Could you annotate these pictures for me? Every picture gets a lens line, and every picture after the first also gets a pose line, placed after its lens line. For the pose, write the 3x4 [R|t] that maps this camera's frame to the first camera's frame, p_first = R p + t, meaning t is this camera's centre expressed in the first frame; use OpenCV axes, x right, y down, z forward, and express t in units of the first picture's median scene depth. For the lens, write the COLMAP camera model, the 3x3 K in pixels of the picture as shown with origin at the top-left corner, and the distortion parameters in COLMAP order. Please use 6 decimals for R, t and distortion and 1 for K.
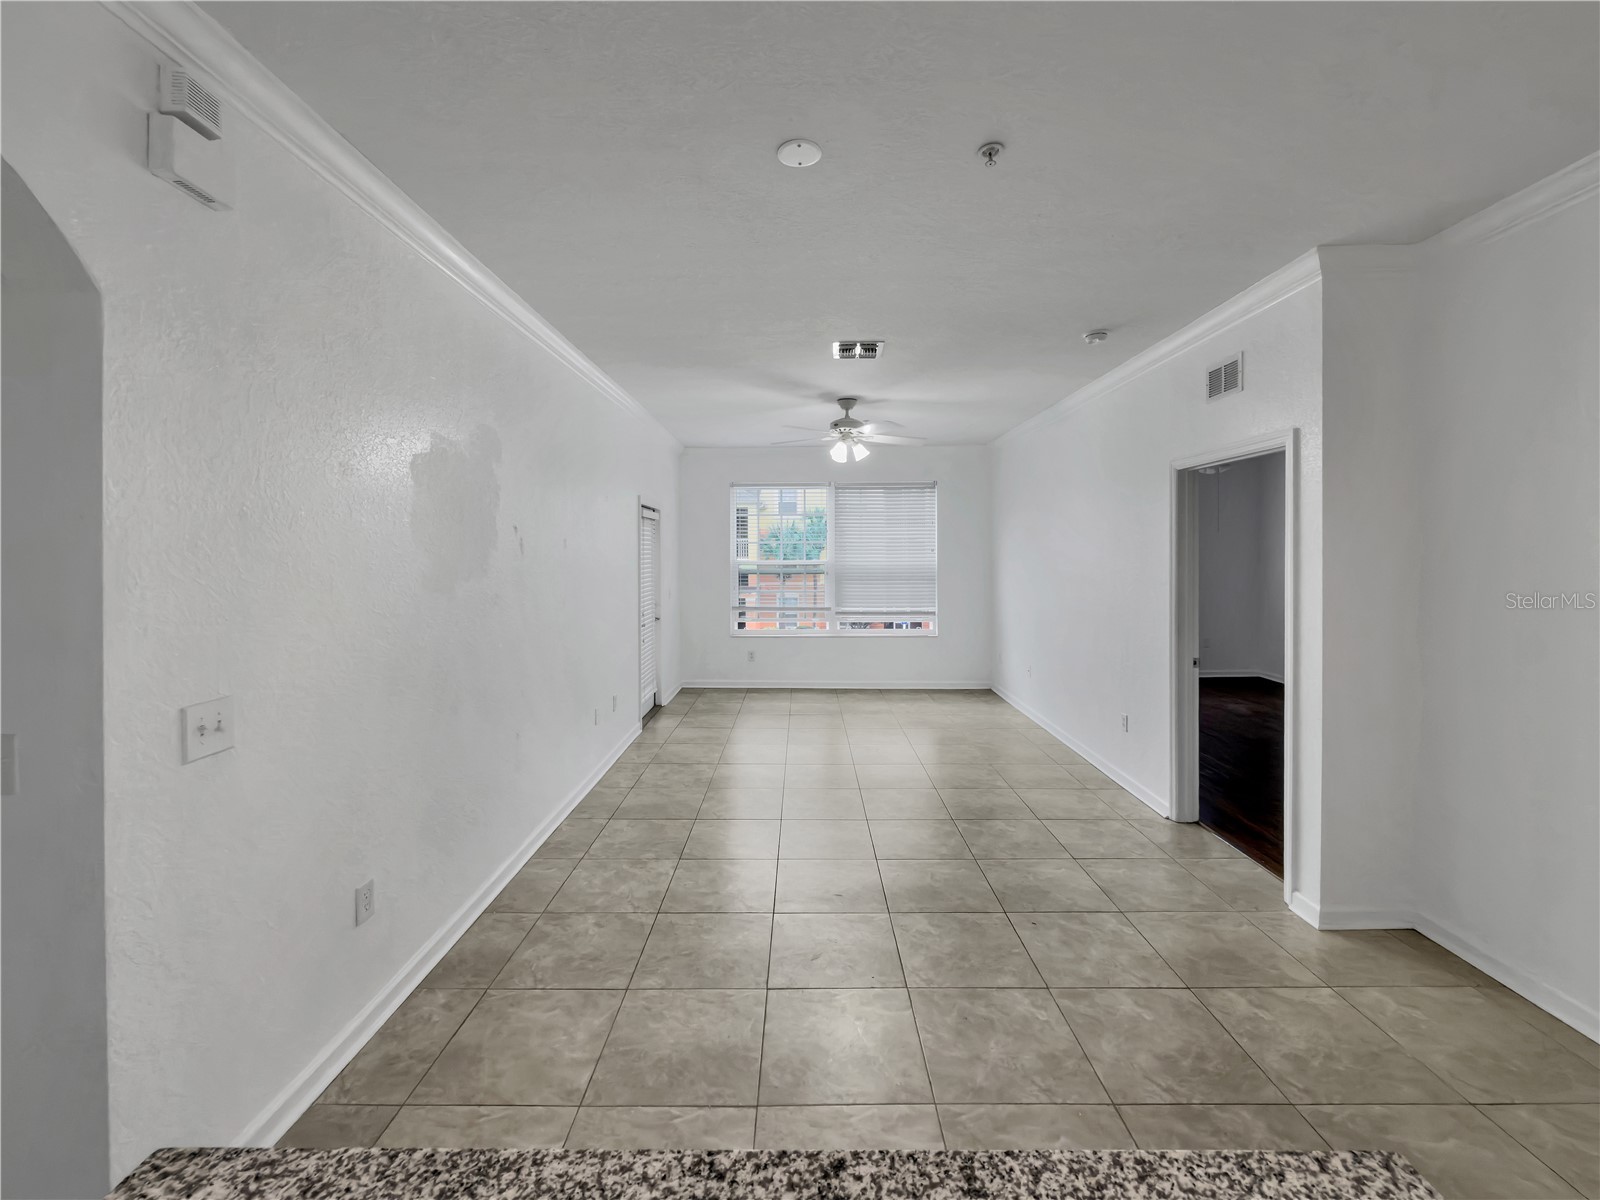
lens RADIAL K [[653.6, 0, 800.0], [0, 653.6, 600.0], [0, 0, 1]] dist [-0.000910, -0.000428]
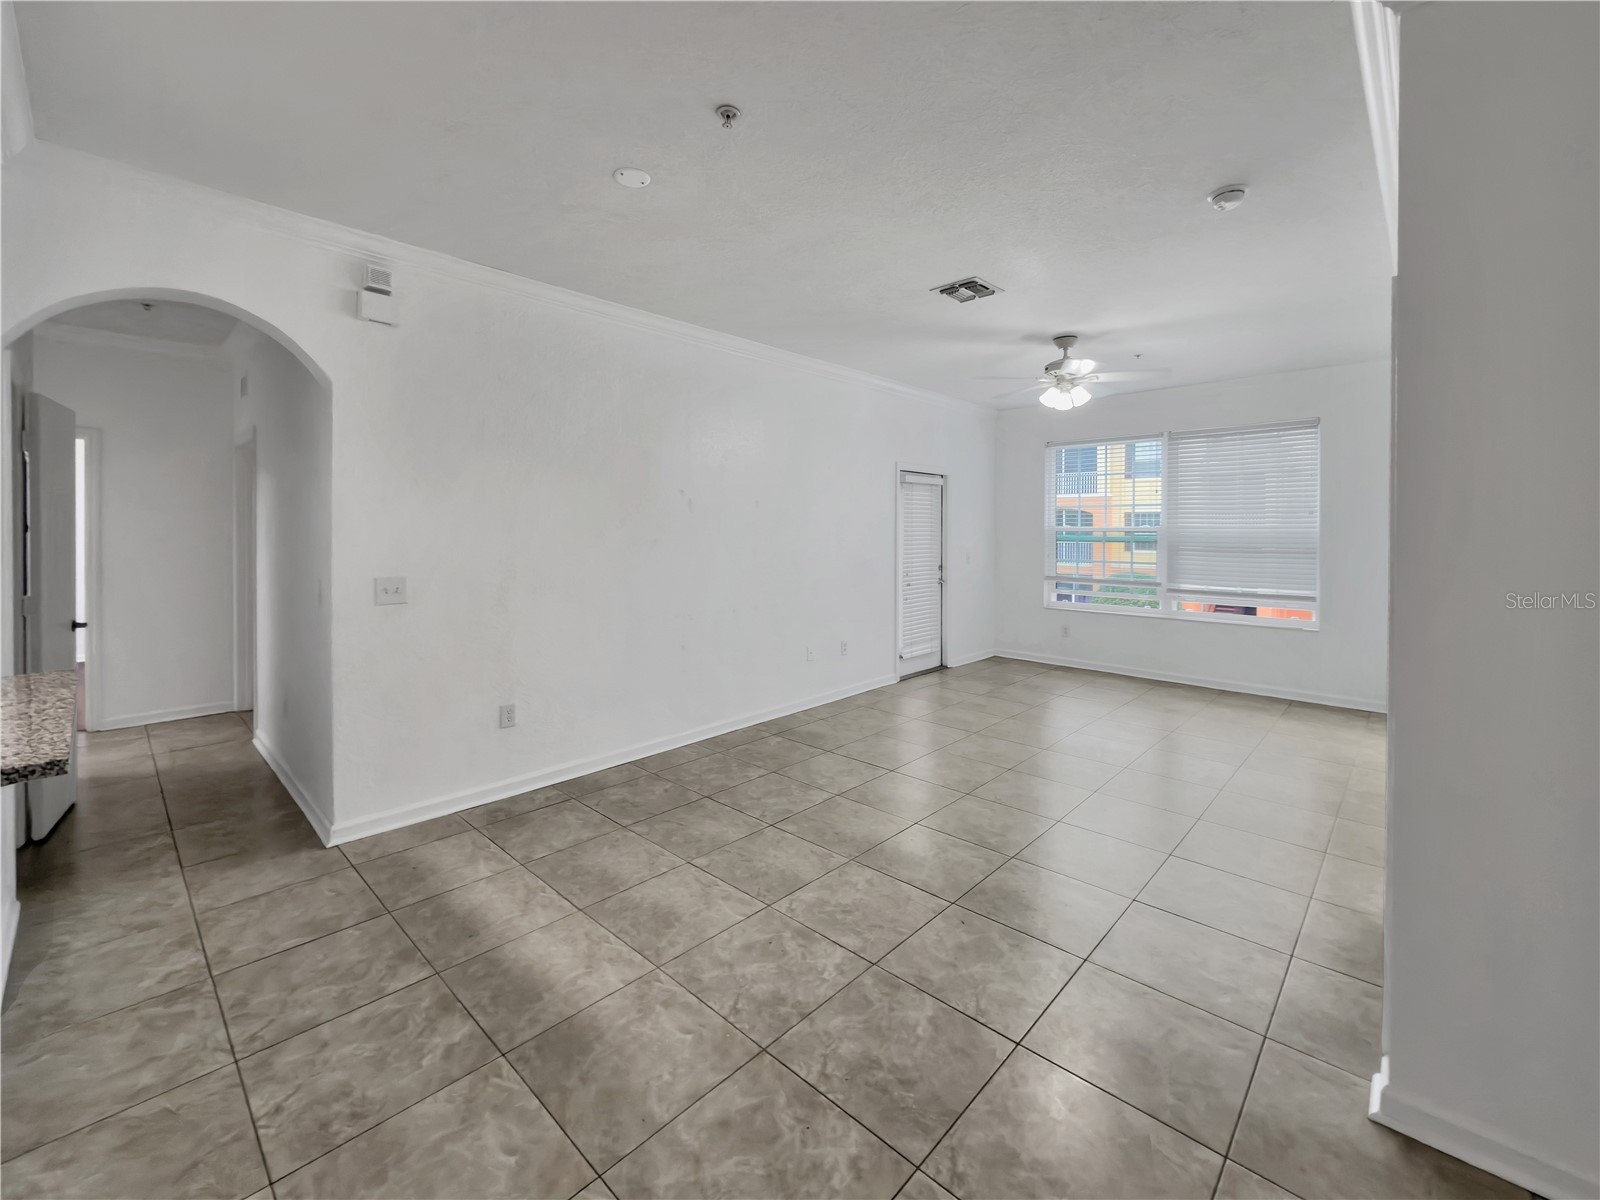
lens RADIAL K [[665.3, 0, 815.4], [0, 665.3, 582.5], [0, 0, 1]] dist [0.000543, 0.000093]
pose [[0.740126, 0.057878, -0.669973, 0.767158], [-0.052001, 0.998232, 0.028790, 0.024954], [0.670455, 0.013531, 0.741827, 0.196418]]
